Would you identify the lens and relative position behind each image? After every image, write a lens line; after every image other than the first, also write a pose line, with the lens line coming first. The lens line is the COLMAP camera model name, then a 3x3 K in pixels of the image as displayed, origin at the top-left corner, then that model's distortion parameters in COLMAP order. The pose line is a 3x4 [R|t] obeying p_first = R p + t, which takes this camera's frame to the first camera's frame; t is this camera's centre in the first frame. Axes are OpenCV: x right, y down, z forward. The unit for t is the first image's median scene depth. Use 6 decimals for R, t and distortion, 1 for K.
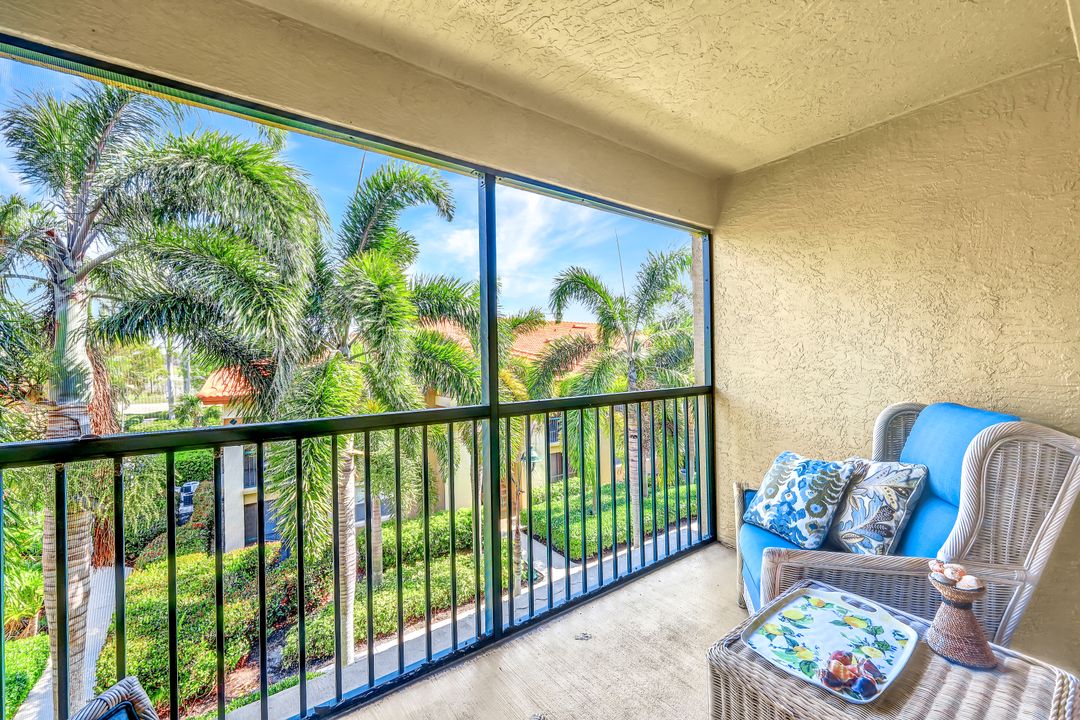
lens RADIAL K [[437.0, 0, 540.0], [0, 437.0, 360.0], [0, 0, 1]] dist [-0.000653, 0.000074]
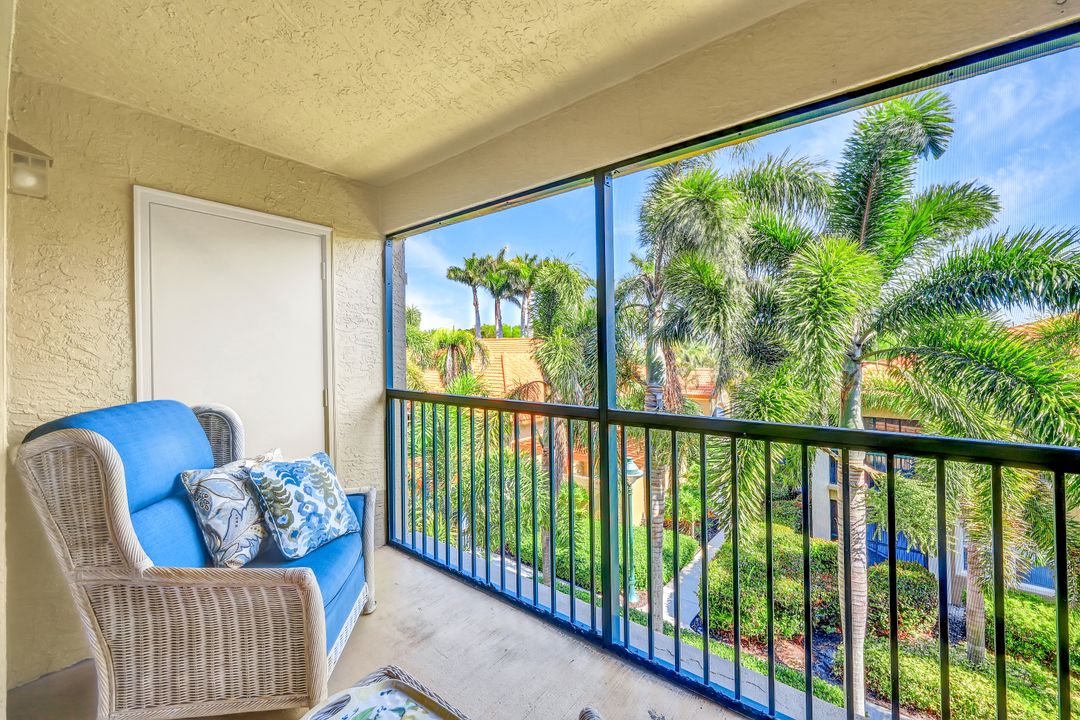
lens RADIAL K [[428.5, 0, 541.9], [0, 428.5, 365.8], [0, 0, 1]] dist [0.000358, 0.000067]
pose [[0.271357, 0.038561, -0.961706, 0.264630], [-0.019709, 0.999210, 0.034504, -0.008261], [0.962277, 0.009591, 0.271903, 0.204682]]
